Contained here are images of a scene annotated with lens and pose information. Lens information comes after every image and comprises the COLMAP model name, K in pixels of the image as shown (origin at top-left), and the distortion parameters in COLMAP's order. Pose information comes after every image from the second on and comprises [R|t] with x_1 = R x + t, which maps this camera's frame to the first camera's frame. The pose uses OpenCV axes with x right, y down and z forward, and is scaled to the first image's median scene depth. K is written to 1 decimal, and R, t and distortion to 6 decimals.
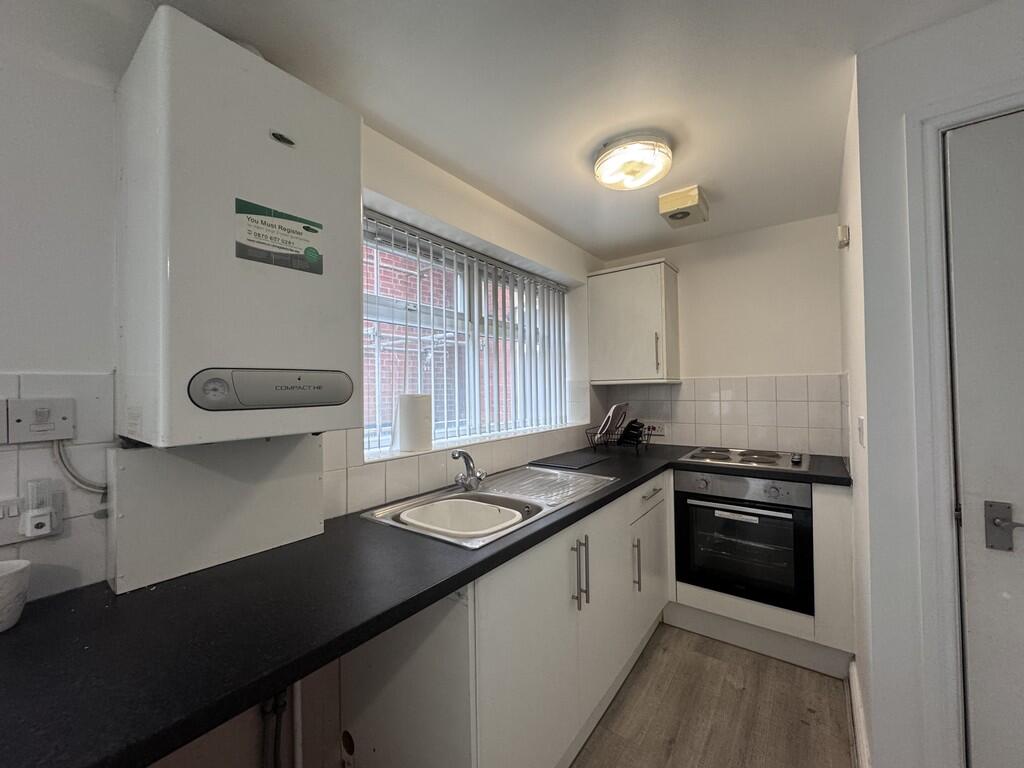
lens RADIAL K [[406.5, 0, 512.1], [0, 406.5, 381.5], [0, 0, 1]] dist [-0.002873, 0.000711]
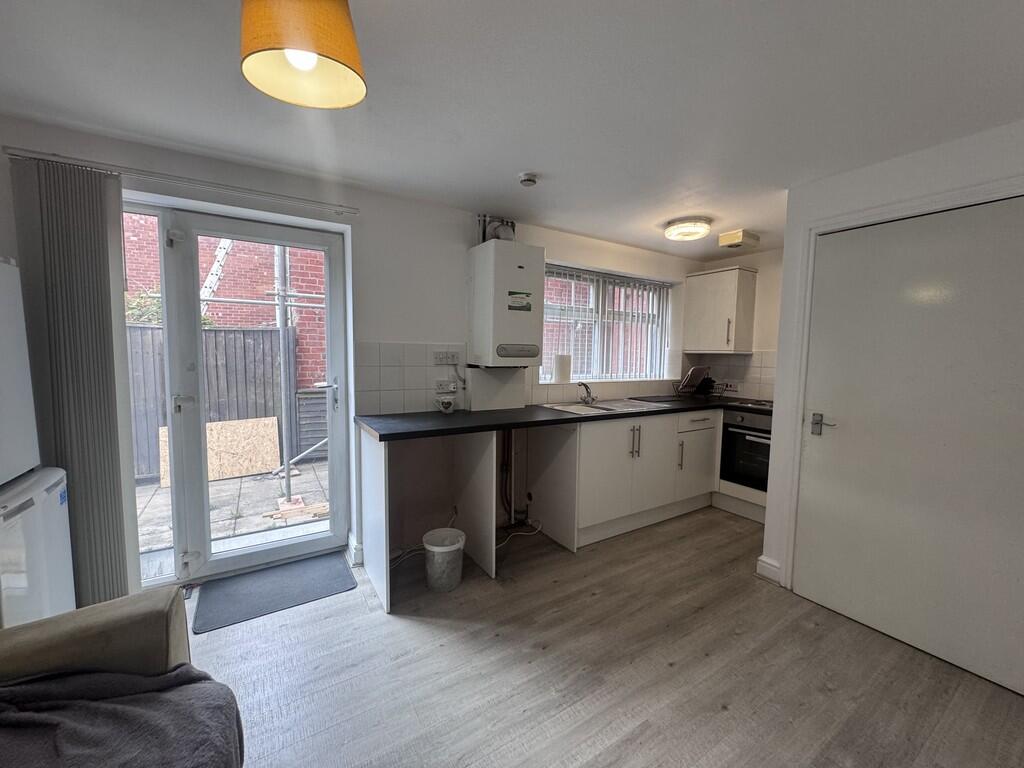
lens RADIAL K [[406.5, 0, 513.1], [0, 406.5, 381.5], [0, 0, 1]] dist [-0.002873, 0.000711]
pose [[0.931432, 0.061346, -0.358709, 0.224574], [-0.027733, 0.994788, 0.098116, -0.022895], [0.362858, -0.081440, 0.928279, -0.828995]]
